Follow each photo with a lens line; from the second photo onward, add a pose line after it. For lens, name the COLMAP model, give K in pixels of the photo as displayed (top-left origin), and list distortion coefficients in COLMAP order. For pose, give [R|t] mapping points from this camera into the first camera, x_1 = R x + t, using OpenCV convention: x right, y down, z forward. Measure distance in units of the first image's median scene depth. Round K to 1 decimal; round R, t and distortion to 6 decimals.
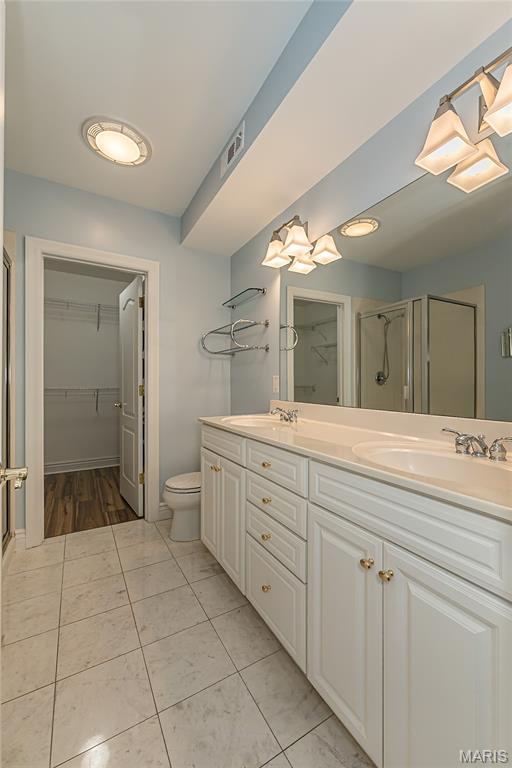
lens RADIAL K [[307.4, 0, 256.0], [0, 307.4, 384.0], [0, 0, 1]] dist [0.000445, 0.000022]
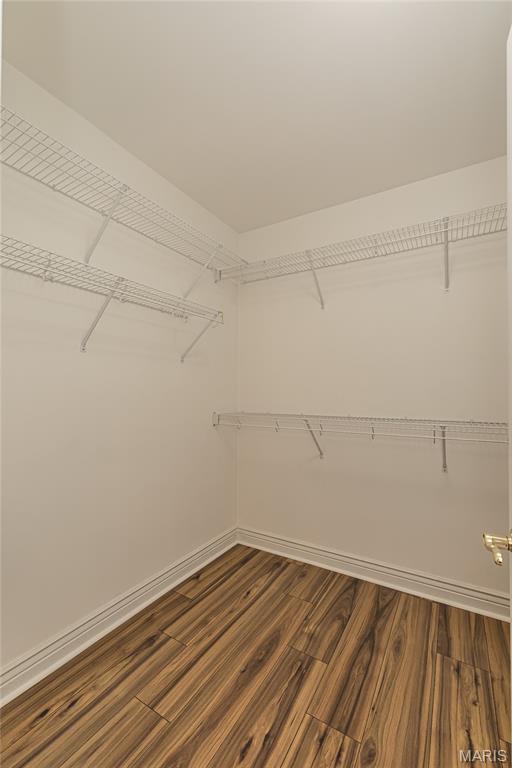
lens RADIAL K [[307.4, 0, 256.0], [0, 307.4, 384.0], [0, 0, 1]] dist [0.000445, 0.000022]
pose [[0.461091, -0.015858, -0.887211, -0.248396], [-0.009199, 0.999701, -0.022650, -0.027726], [0.887305, 0.018605, 0.460808, 0.556390]]
